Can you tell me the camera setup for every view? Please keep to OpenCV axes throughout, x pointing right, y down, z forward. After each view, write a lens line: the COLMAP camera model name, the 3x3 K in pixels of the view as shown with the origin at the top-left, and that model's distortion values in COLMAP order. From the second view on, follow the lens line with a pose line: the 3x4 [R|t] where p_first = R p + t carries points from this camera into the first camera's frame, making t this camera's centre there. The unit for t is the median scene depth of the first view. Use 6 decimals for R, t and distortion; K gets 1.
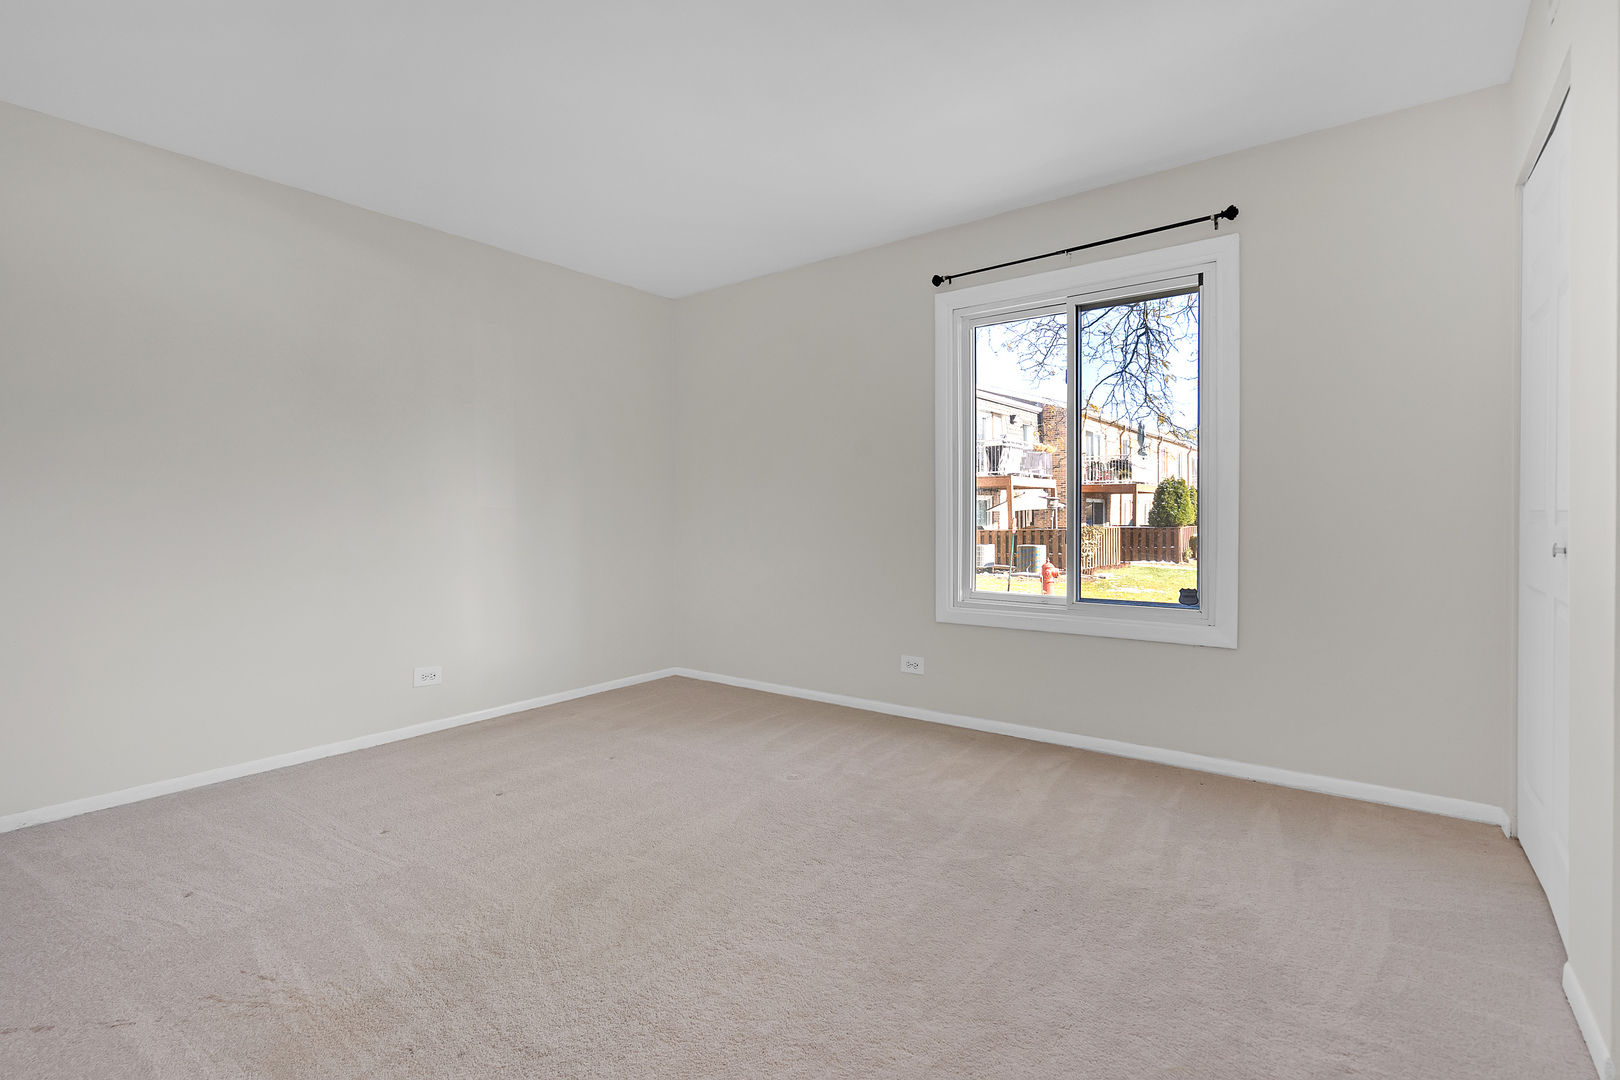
lens RADIAL K [[766.4, 0, 819.6], [0, 766.4, 537.2], [0, 0, 1]] dist [-0.000810, -0.000206]
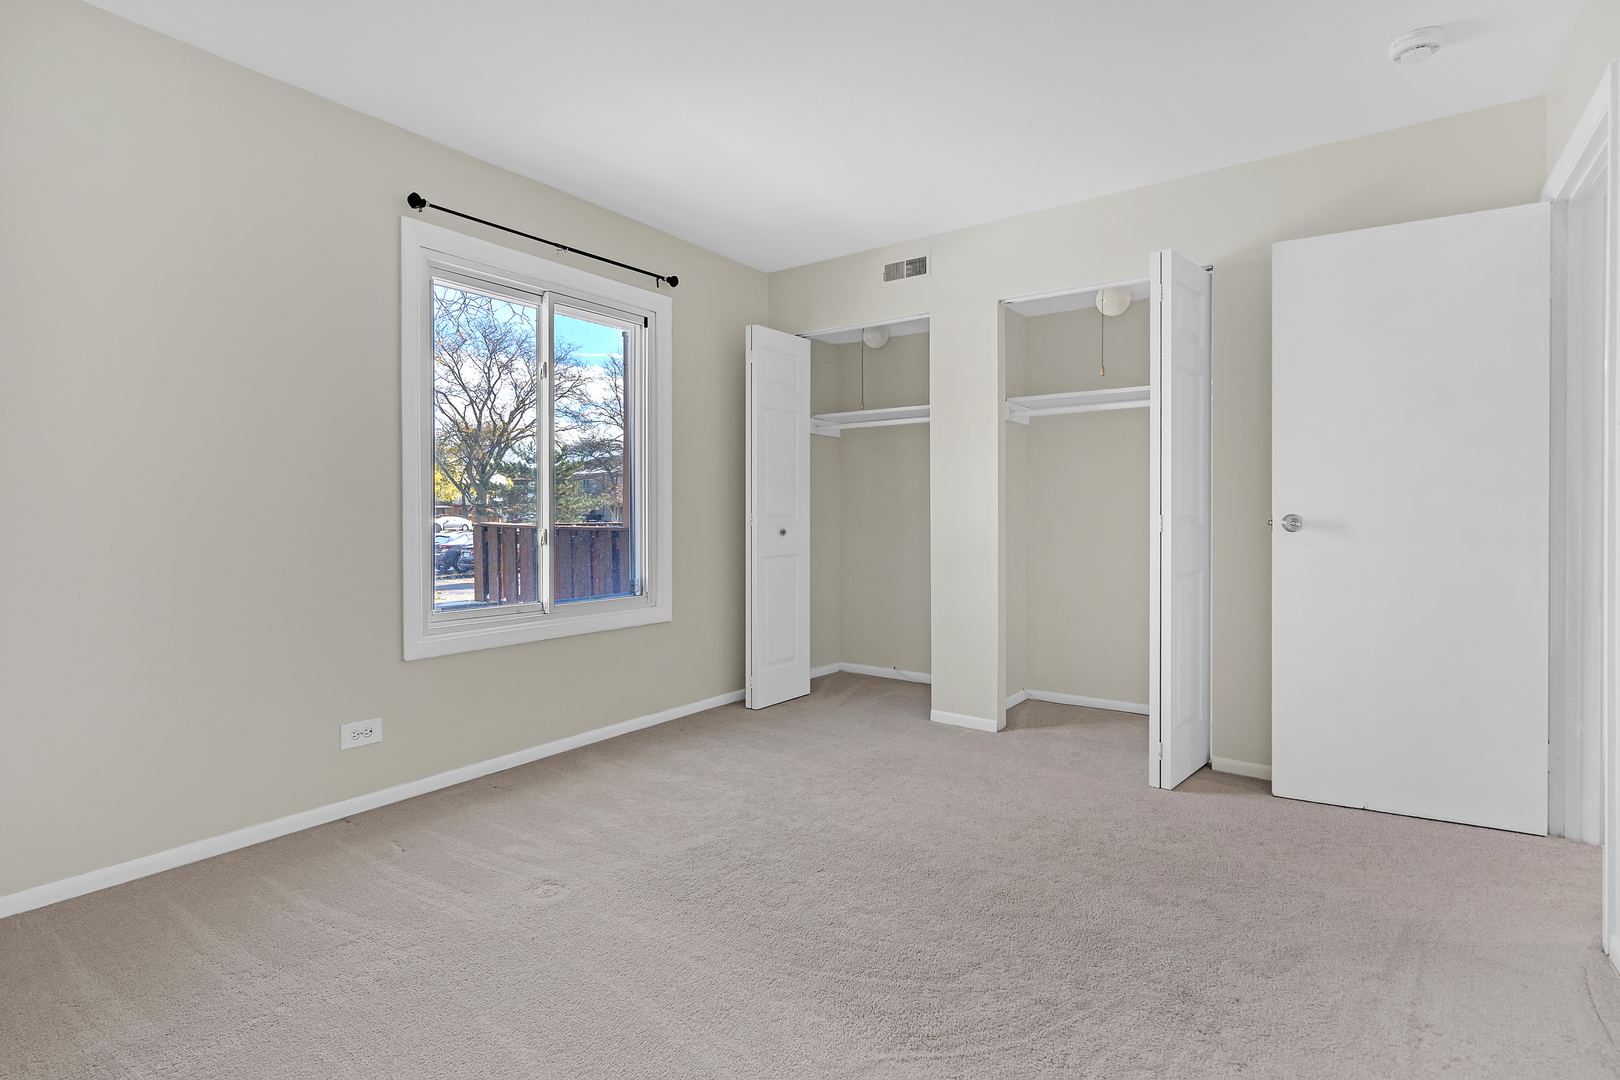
lens RADIAL K [[766.4, 0, 819.6], [0, 766.4, 537.2], [0, 0, 1]] dist [-0.000810, -0.000206]
pose [[-0.022945, -0.022600, 0.999481, -0.610666], [0.031042, 0.999246, 0.023307, -0.013875], [-0.999255, 0.031561, -0.022226, 0.639228]]
